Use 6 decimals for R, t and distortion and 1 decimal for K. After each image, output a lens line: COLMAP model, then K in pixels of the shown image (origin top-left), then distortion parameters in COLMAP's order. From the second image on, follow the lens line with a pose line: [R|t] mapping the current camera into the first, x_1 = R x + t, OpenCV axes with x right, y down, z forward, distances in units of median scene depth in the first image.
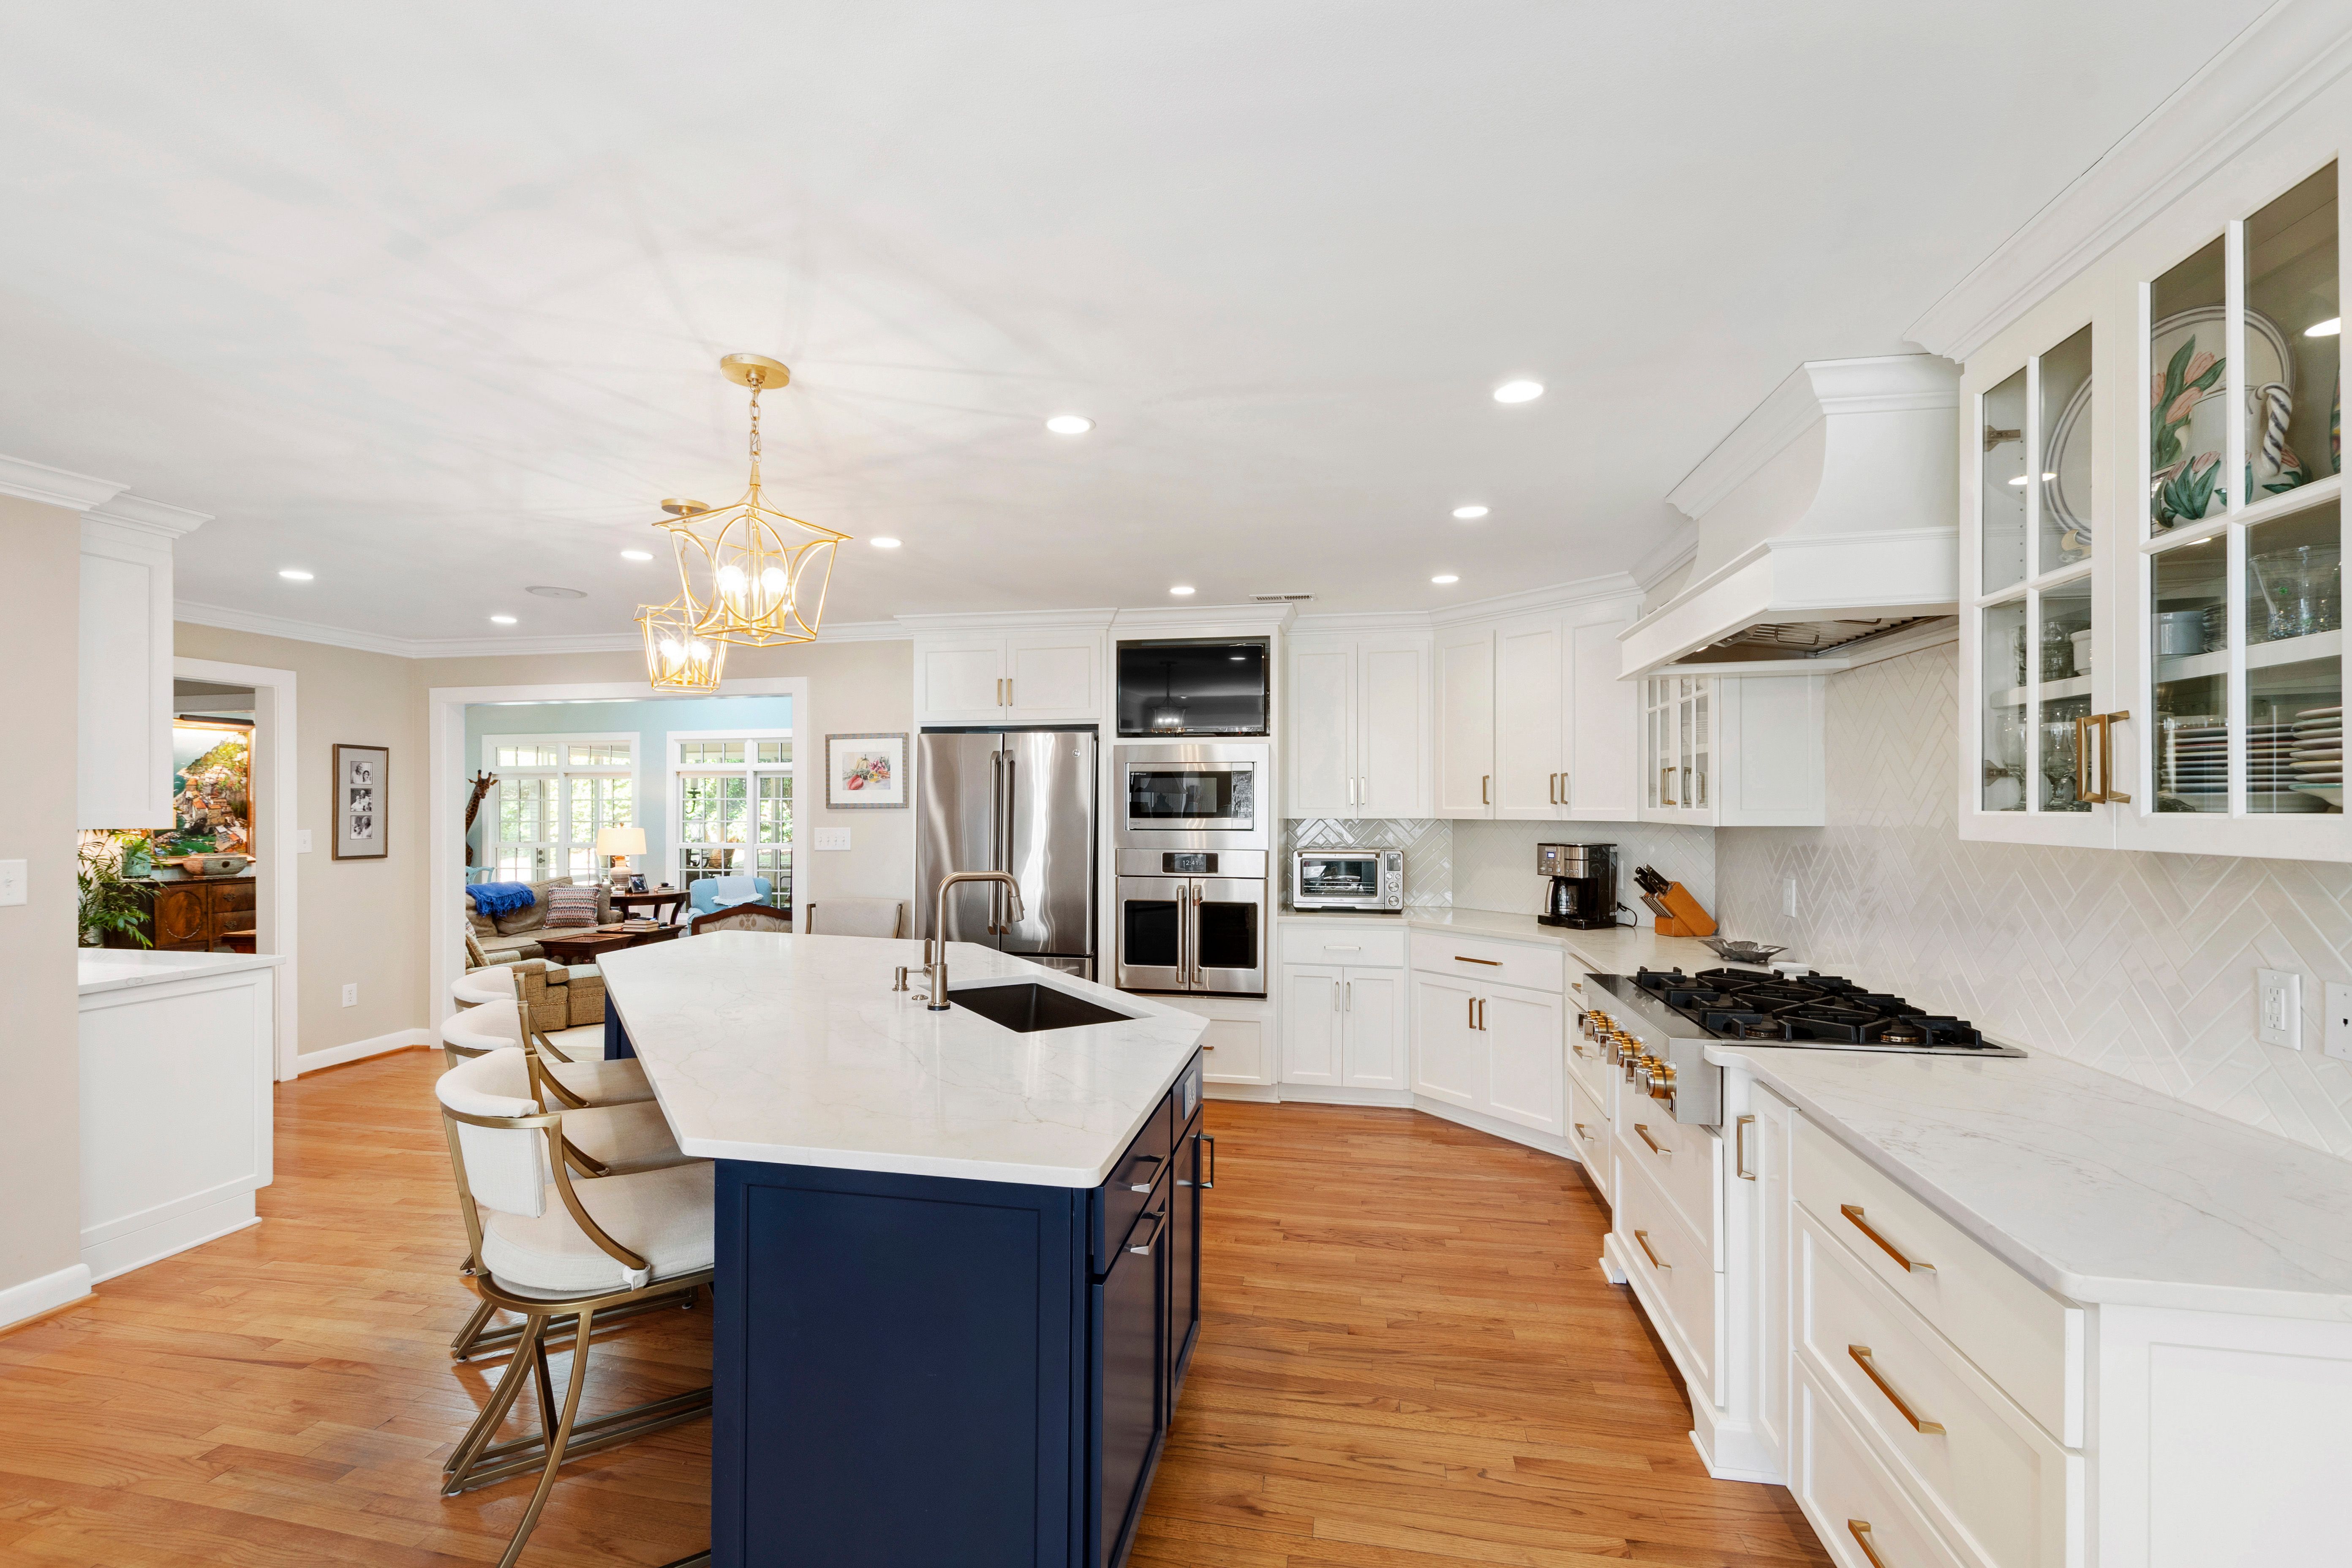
lens RADIAL K [[1017.8, 0, 1149.1], [0, 1017.8, 803.0], [0, 0, 1]] dist [0.009727, -0.000184]
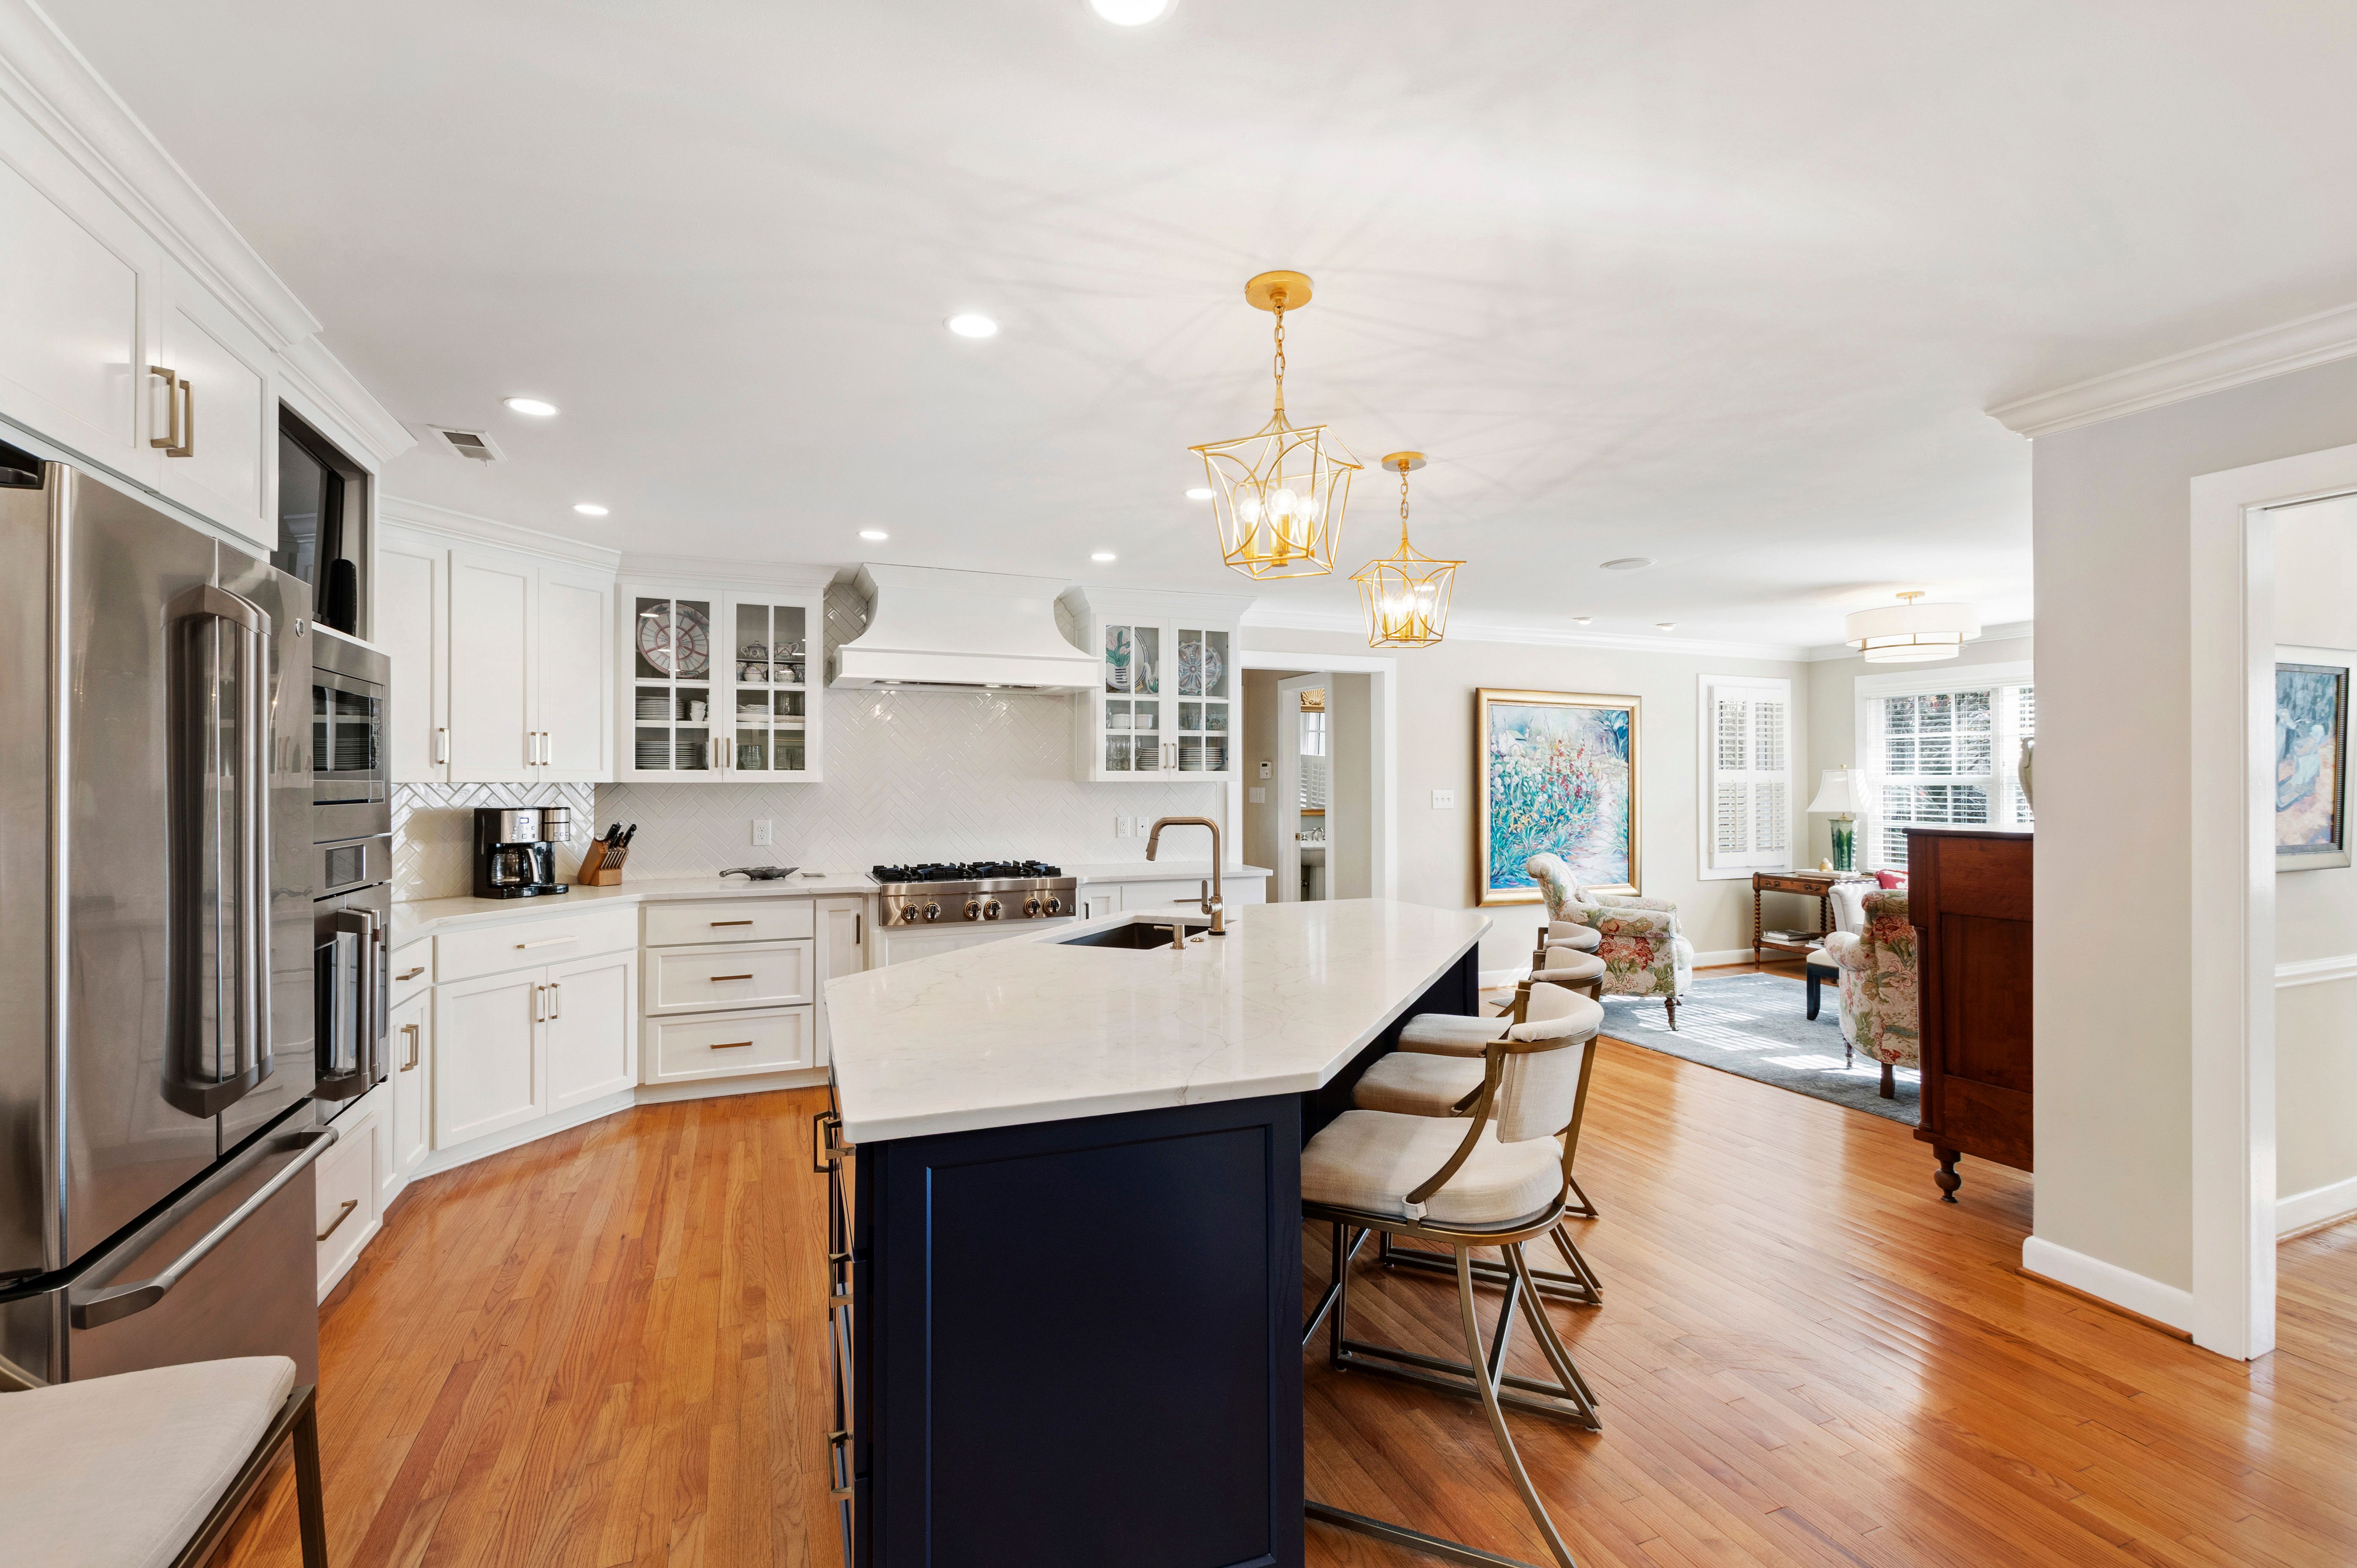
lens RADIAL K [[1027.3, 0, 1156.1], [0, 1027.3, 778.9], [0, 0, 1]] dist [0.002910, -0.000481]
pose [[-0.552855, 0.004406, 0.833266, -0.588265], [0.001270, 0.999989, -0.004445, 0.015688], [-0.833277, -0.001399, -0.552855, 0.878944]]
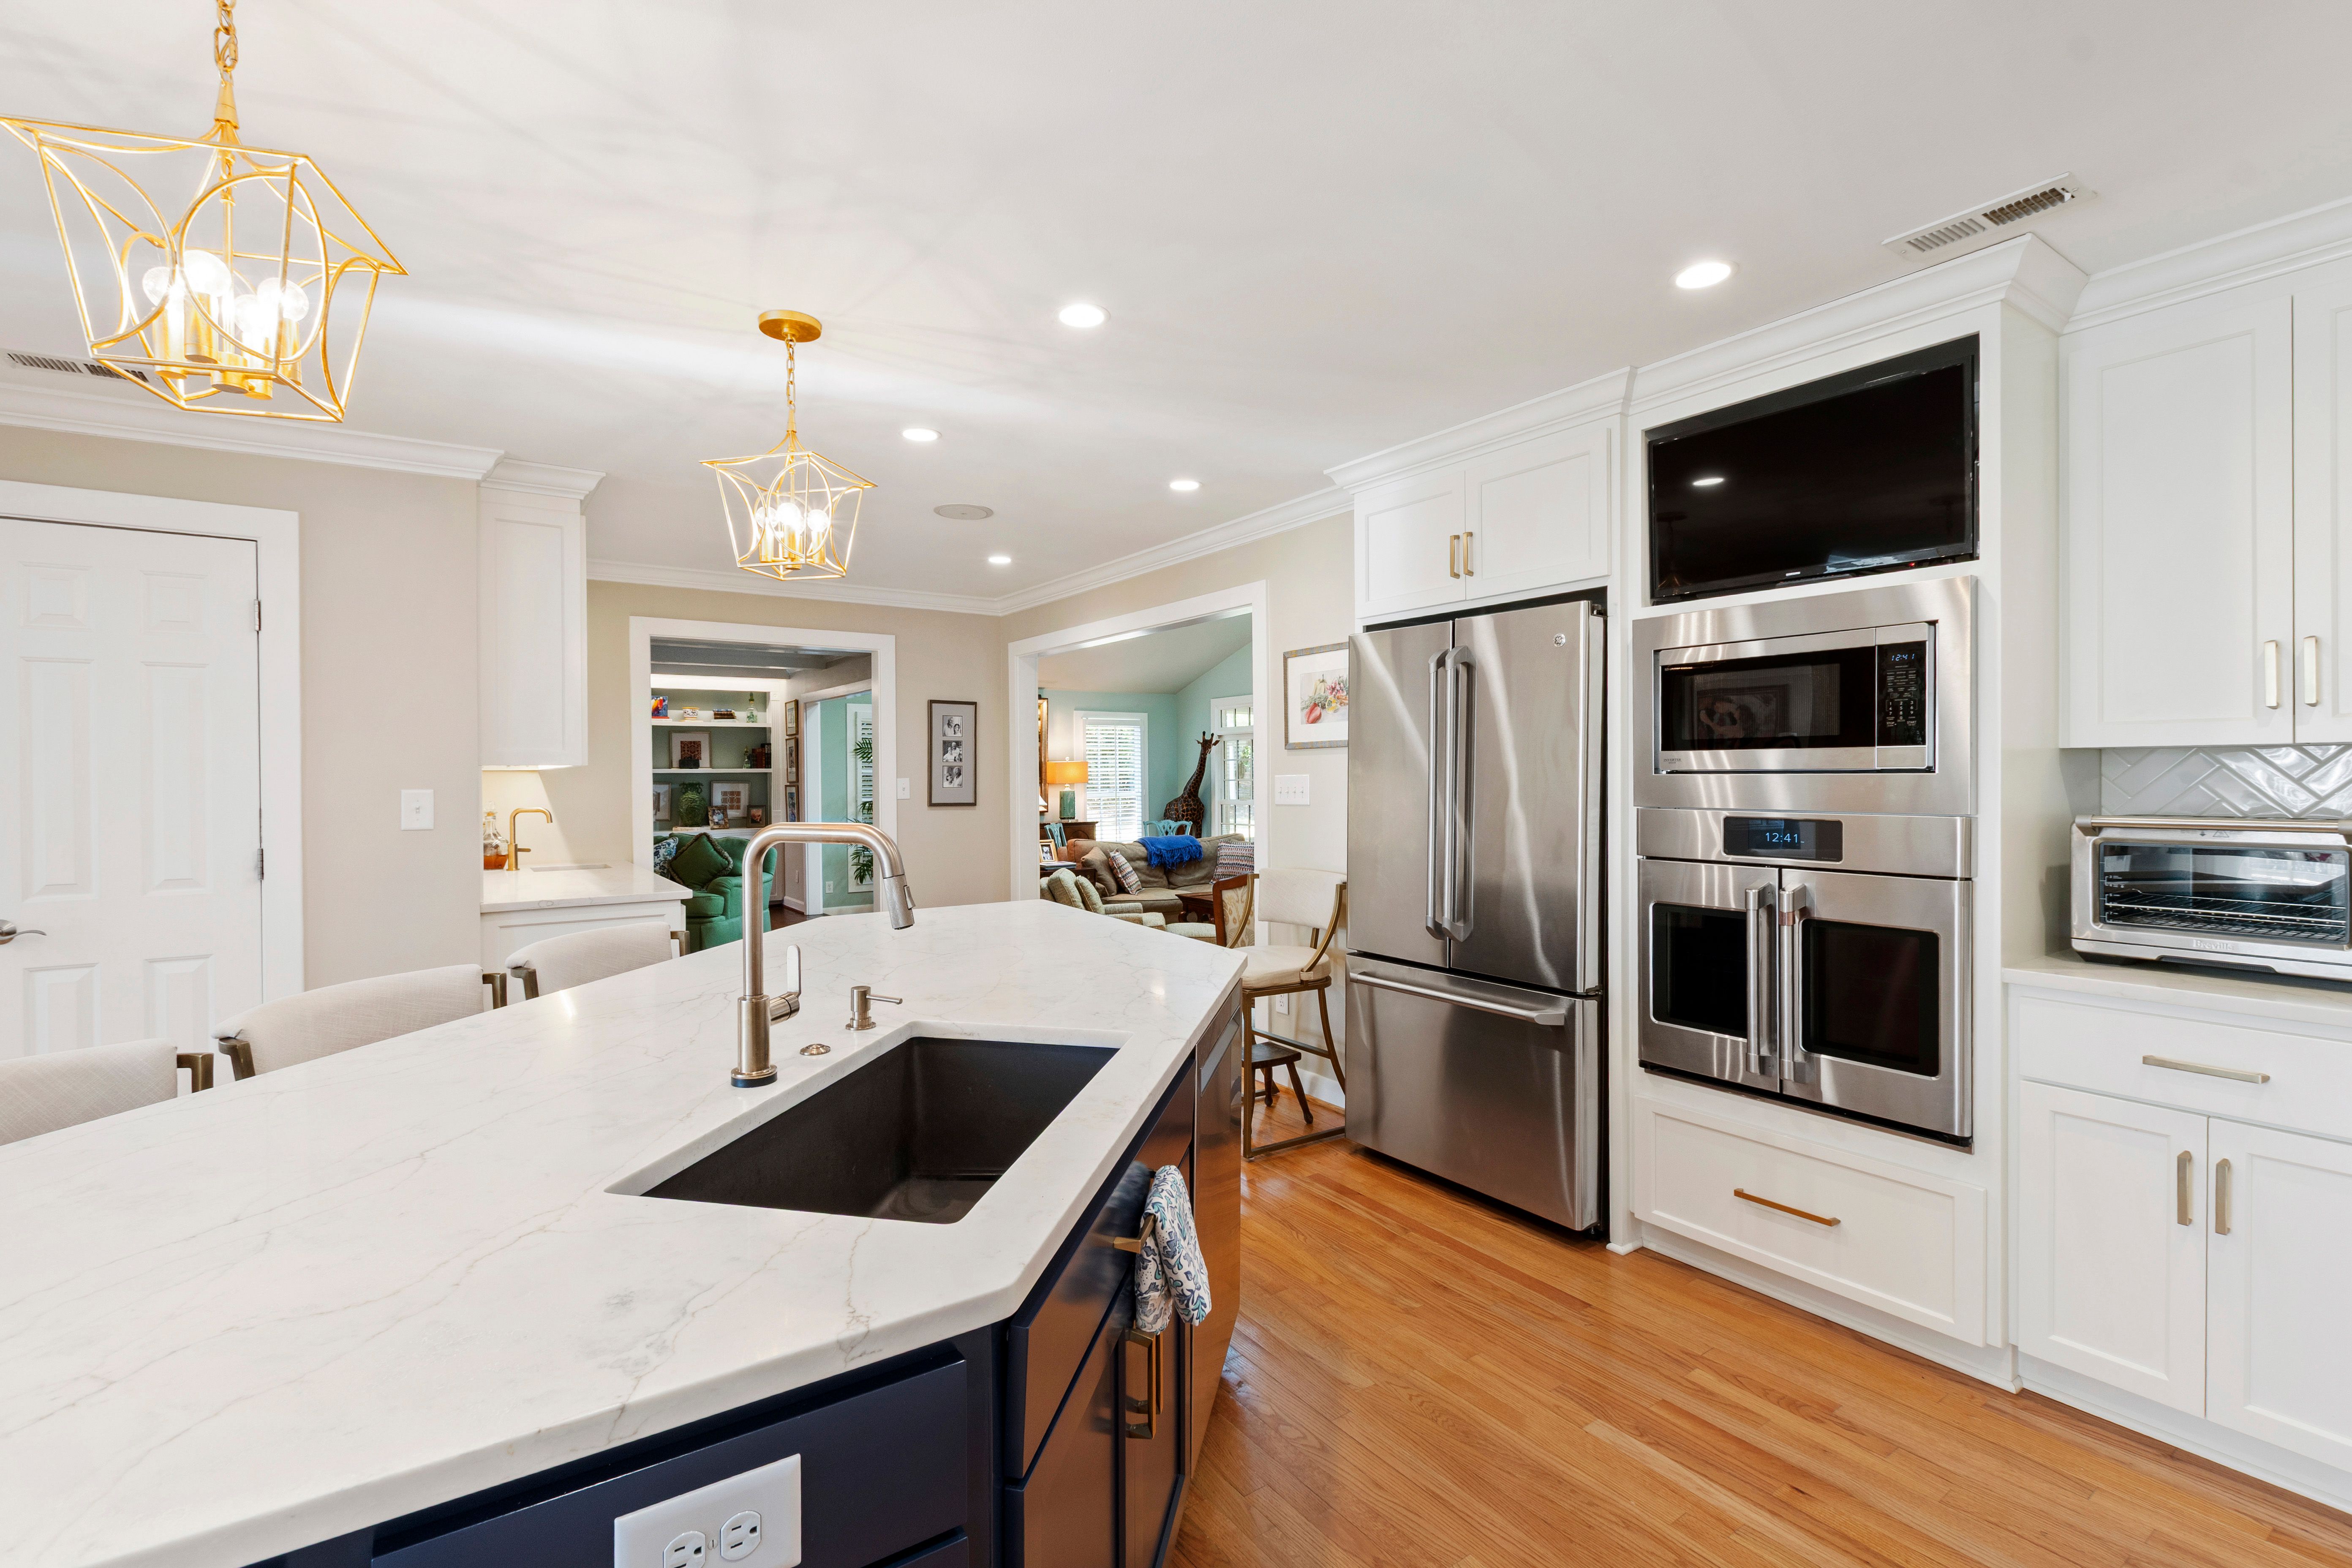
lens RADIAL K [[1048.4, 0, 1161.5], [0, 1048.4, 770.8], [0, 0, 1]] dist [0.010143, -0.005750]
pose [[0.721417, -0.006424, -0.692471, 0.165791], [0.007450, 0.999971, -0.001515, 0.022741], [0.692461, -0.004066, 0.721444, 0.389730]]
